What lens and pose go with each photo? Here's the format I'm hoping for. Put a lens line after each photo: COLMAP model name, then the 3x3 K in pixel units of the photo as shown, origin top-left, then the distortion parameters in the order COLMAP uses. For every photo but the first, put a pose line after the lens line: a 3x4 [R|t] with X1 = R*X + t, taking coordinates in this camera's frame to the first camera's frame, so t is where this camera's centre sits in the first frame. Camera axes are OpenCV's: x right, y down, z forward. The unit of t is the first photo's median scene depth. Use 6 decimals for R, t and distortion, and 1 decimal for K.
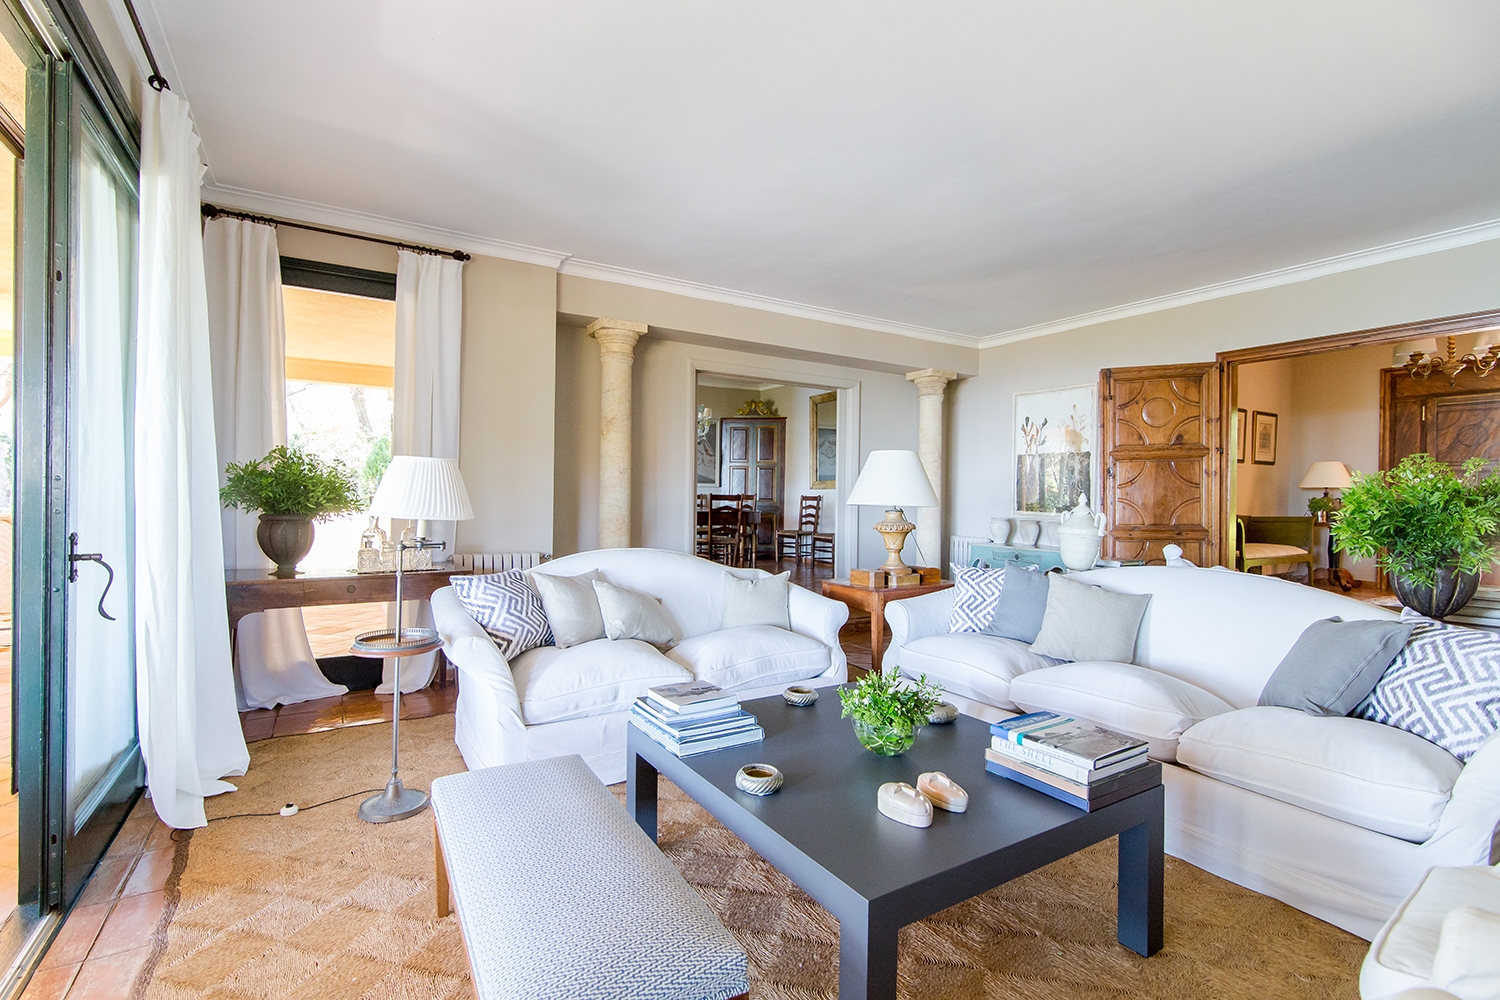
lens RADIAL K [[701.6, 0, 753.9], [0, 701.6, 502.2], [0, 0, 1]] dist [-0.000339, 0.000507]
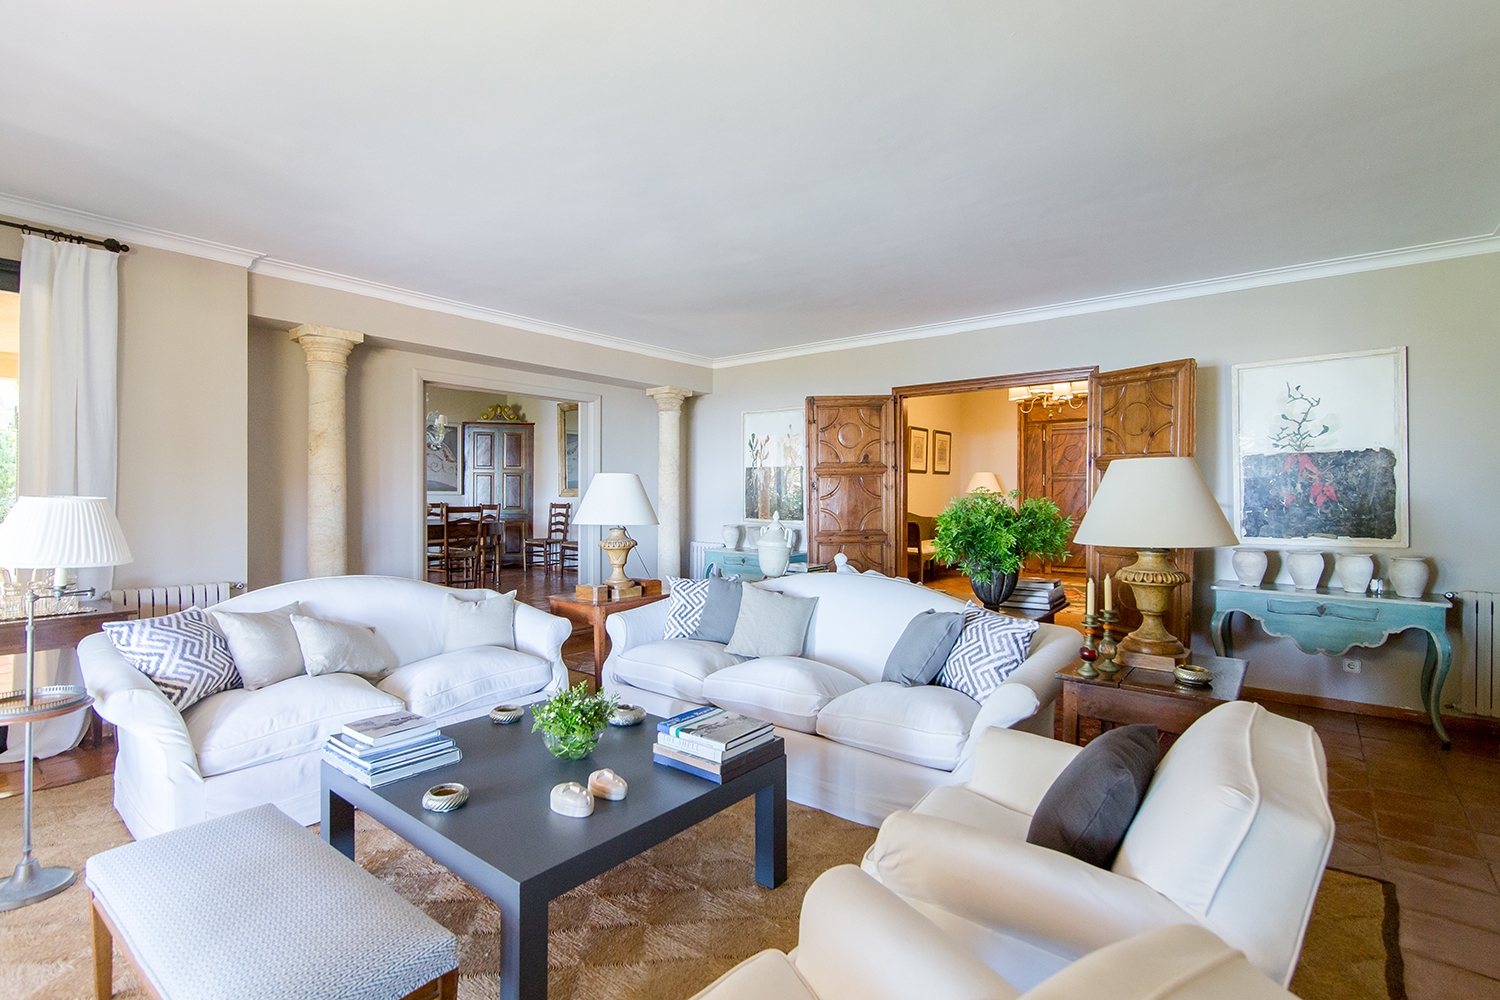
lens RADIAL K [[701.6, 0, 753.9], [0, 701.6, 502.2], [0, 0, 1]] dist [-0.000339, 0.000507]
pose [[0.945196, -0.014846, 0.326166, 0.056431], [0.014485, 0.999889, 0.003535, -0.035532], [-0.326182, 0.001383, 0.945306, -0.106903]]
